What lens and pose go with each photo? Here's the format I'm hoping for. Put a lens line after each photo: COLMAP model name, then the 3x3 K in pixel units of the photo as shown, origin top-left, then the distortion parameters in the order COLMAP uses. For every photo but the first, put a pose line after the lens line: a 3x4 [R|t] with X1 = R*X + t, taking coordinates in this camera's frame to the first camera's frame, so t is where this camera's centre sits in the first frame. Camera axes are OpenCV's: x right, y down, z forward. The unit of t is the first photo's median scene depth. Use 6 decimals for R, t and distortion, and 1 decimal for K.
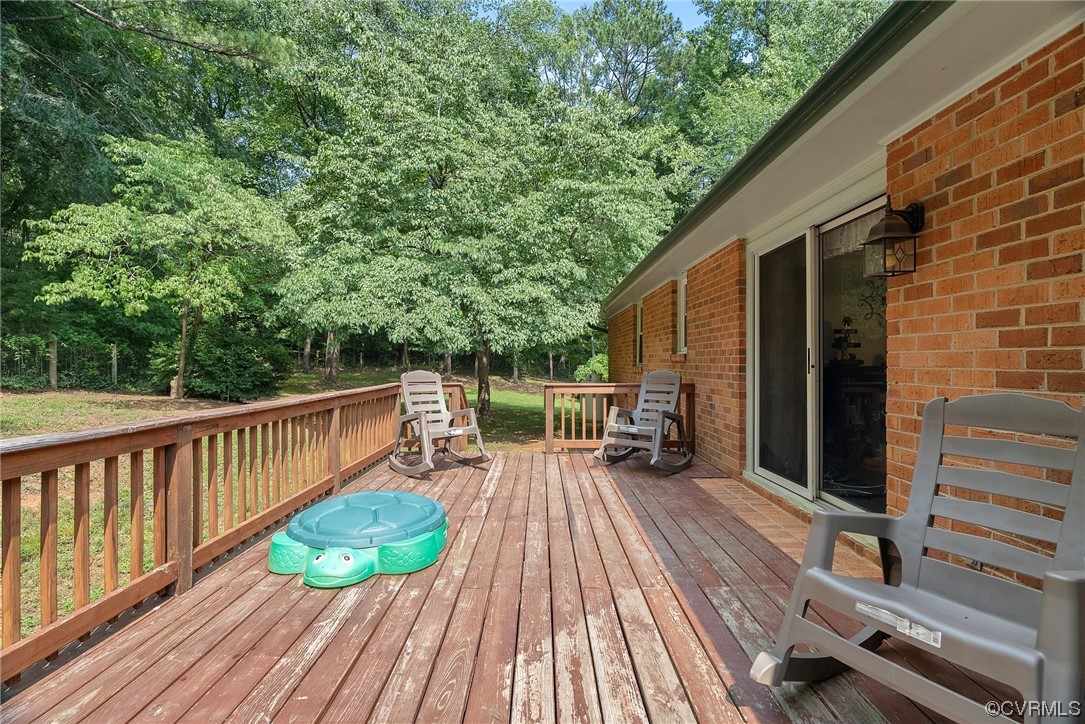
lens RADIAL K [[489.5, 0, 545.3], [0, 489.5, 362.7], [0, 0, 1]] dist [-0.013566, 0.004214]
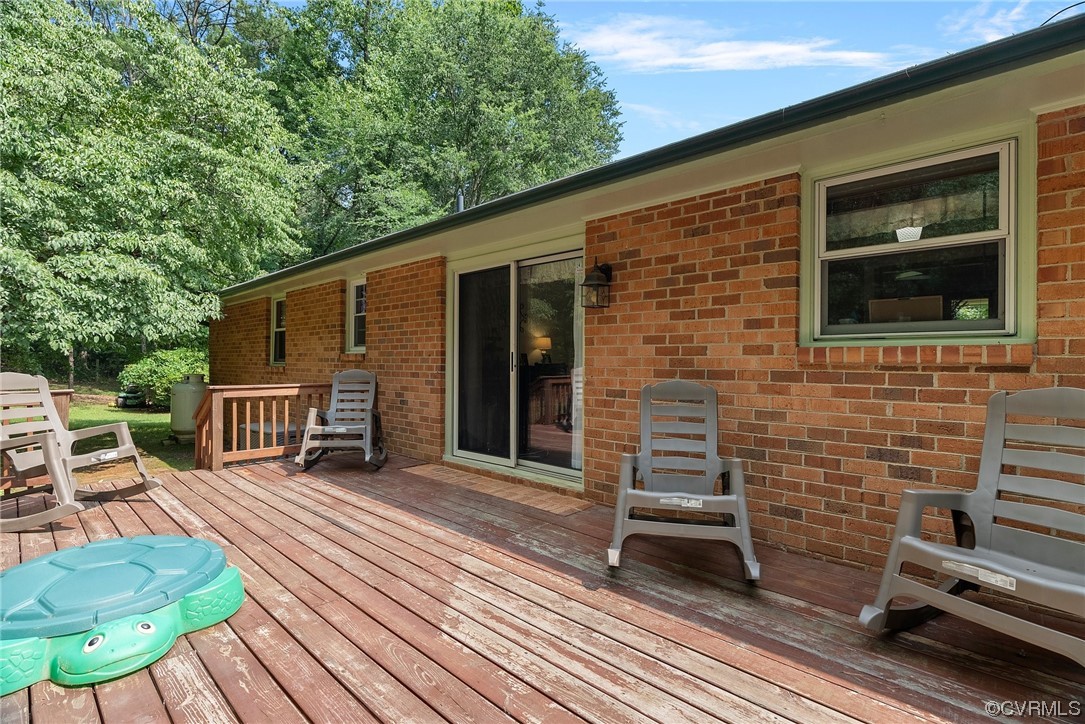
lens RADIAL K [[489.5, 0, 541.1], [0, 489.5, 362.1], [0, 0, 1]] dist [-0.013566, 0.004214]
pose [[0.679888, 0.003043, 0.733310, -0.293042], [-0.003985, 0.999992, -0.000455, -0.001927], [-0.733305, -0.002613, 0.679894, 0.031434]]
